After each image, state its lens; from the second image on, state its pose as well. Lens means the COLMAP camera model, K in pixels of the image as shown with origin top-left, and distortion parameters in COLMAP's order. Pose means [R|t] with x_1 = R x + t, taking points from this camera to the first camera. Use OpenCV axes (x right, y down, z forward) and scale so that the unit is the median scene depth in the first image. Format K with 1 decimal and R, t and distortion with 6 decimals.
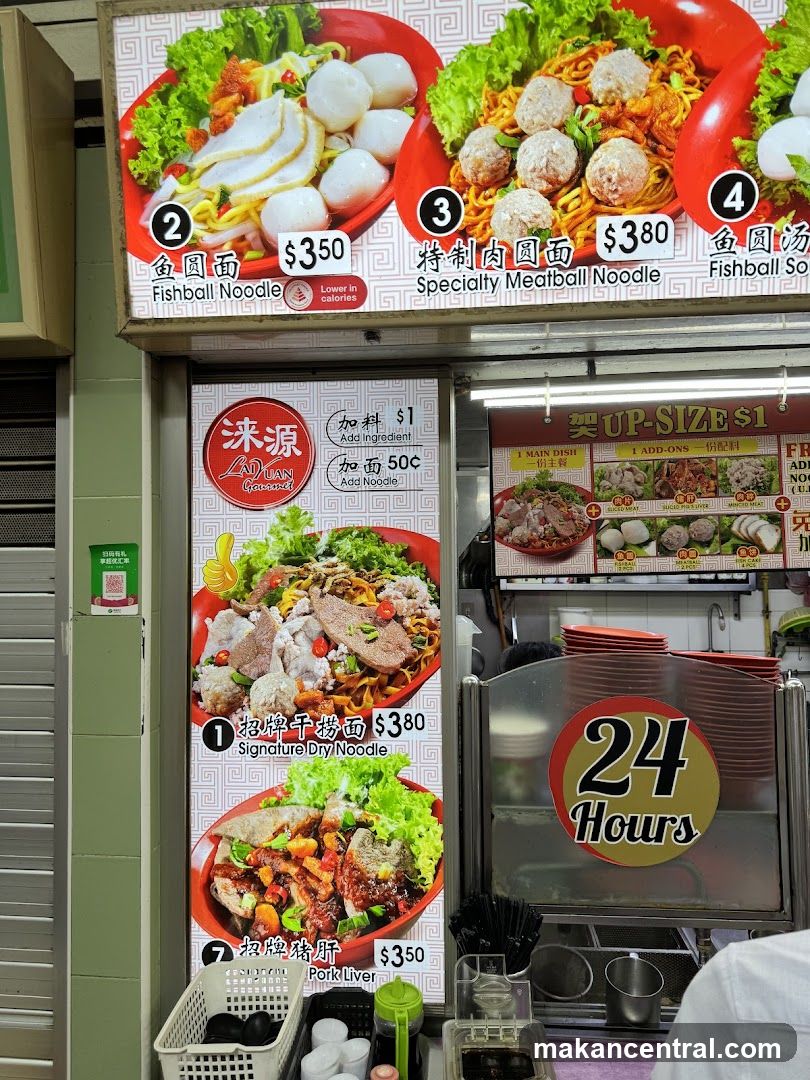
lens RADIAL K [[759.9, 0, 404.1], [0, 759.9, 536.8], [0, 0, 1]] dist [0.053071, -0.059020]
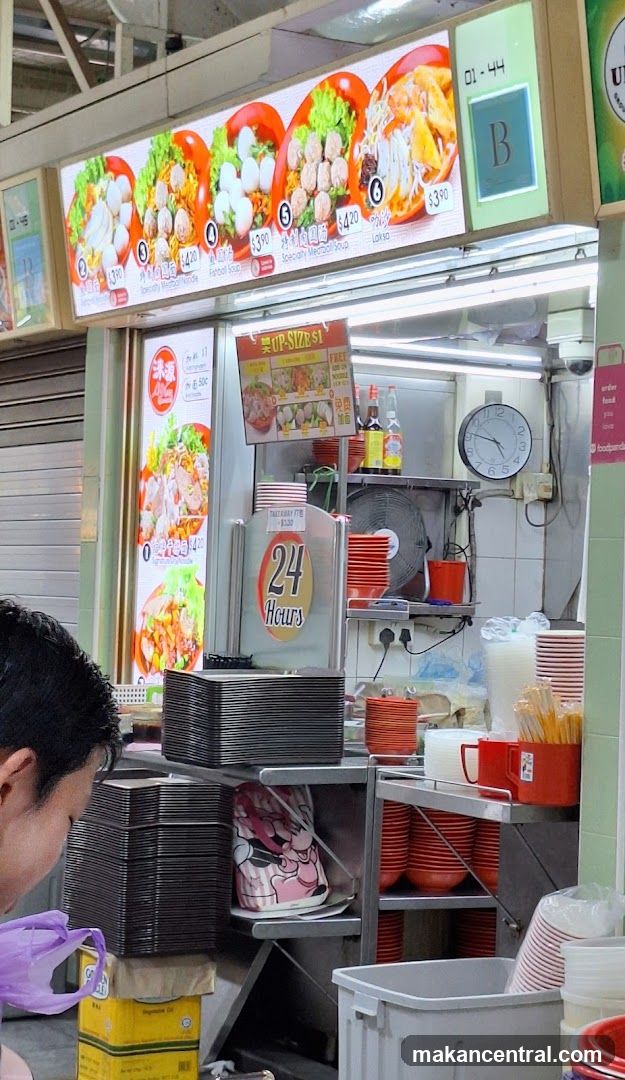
lens RADIAL K [[2272.5, 0, 312.5], [0, 2272.5, 540.0], [0, 0, 1]] dist [0.049811, 0.178628]
pose [[0.576426, 0.007491, -0.817115, 4.235932], [-0.008041, 0.999962, 0.003495, 0.226490], [0.817110, 0.004555, 0.576464, -1.635581]]
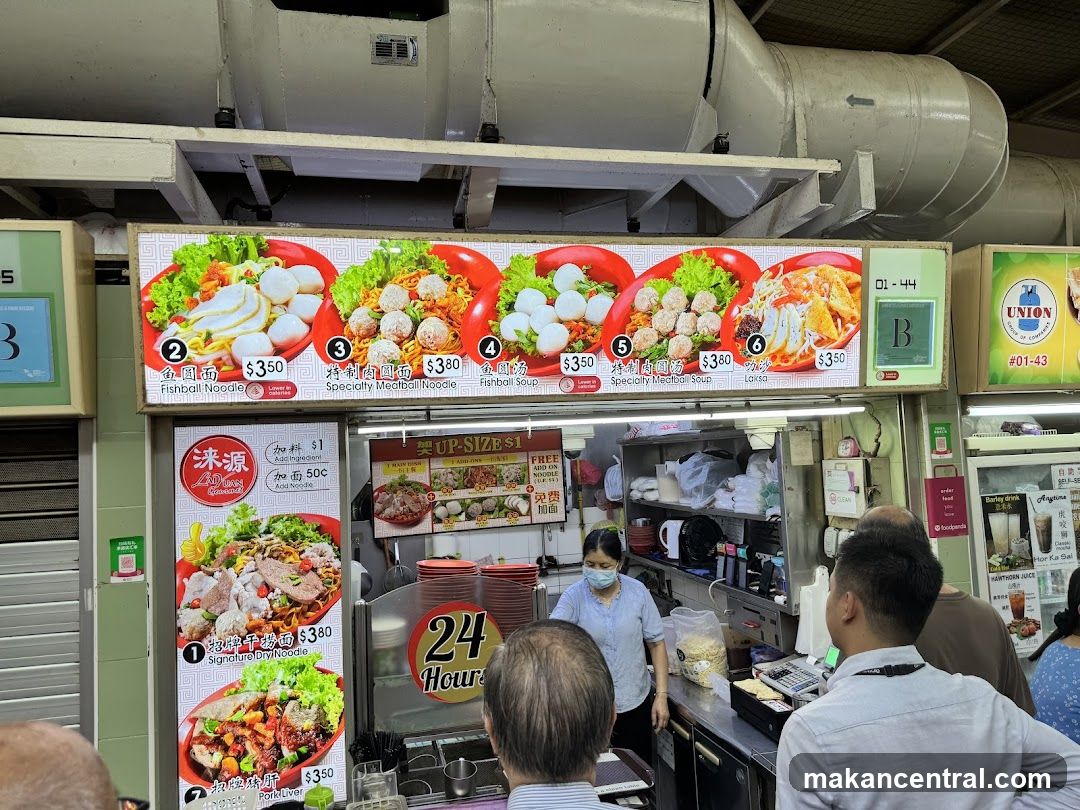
lens RADIAL K [[779.8, 0, 540.6], [0, 779.8, 408.1], [0, 0, 1]] dist [0.149286, -0.303124]
pose [[0.949454, -0.014449, 0.313574, -0.077284], [0.026545, 0.999058, -0.034341, -0.177167], [-0.312783, 0.040929, 0.948942, -0.830111]]
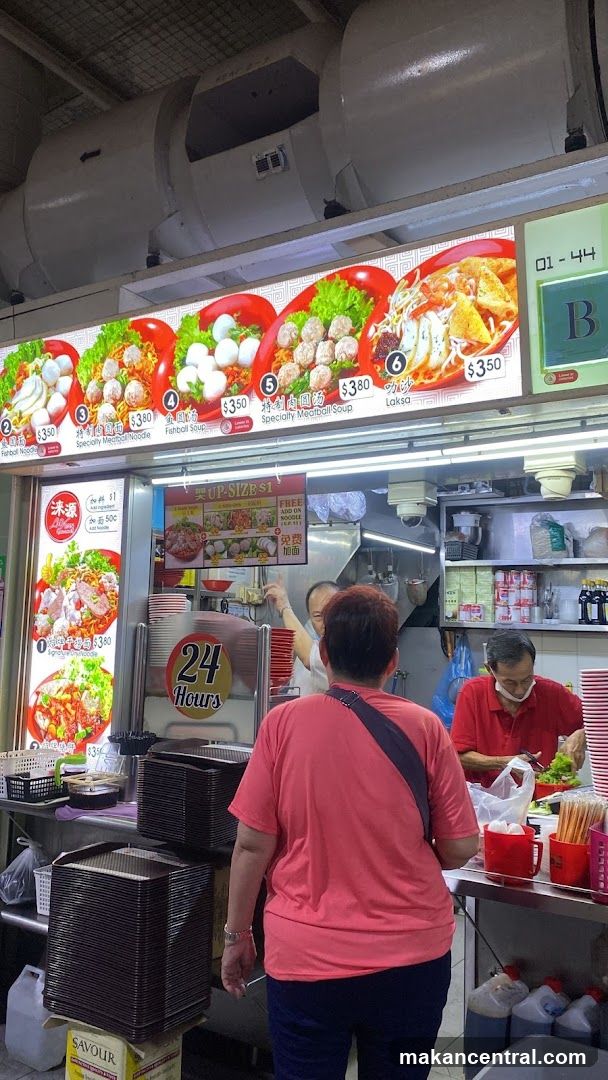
lens RADIAL K [[867.9, 0, 304.0], [0, 867.9, 540.0], [0, 0, 1]] dist [0.061001, -0.003575]
pose [[0.886680, -0.019994, -0.461951, 1.681508], [-0.018879, 0.996666, -0.079373, 0.152068], [0.461998, 0.079100, 0.883346, -0.935636]]
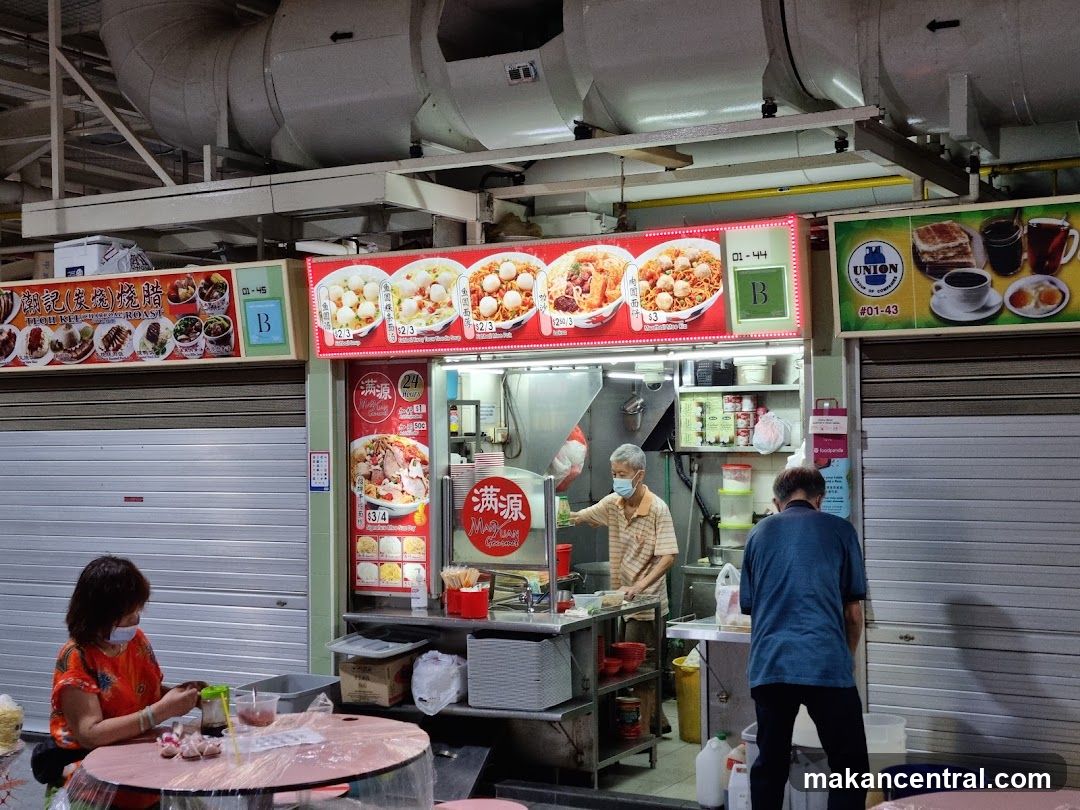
lens RADIAL K [[1468.1, 0, 593.8], [0, 1468.1, 404.0], [0, 0, 1]] dist [0.192409, -0.017096]
pose [[0.930148, -0.012671, -0.366966, 2.594810], [0.022549, 0.999489, 0.022642, -0.176064], [0.366492, -0.029335, 0.929959, -3.752482]]
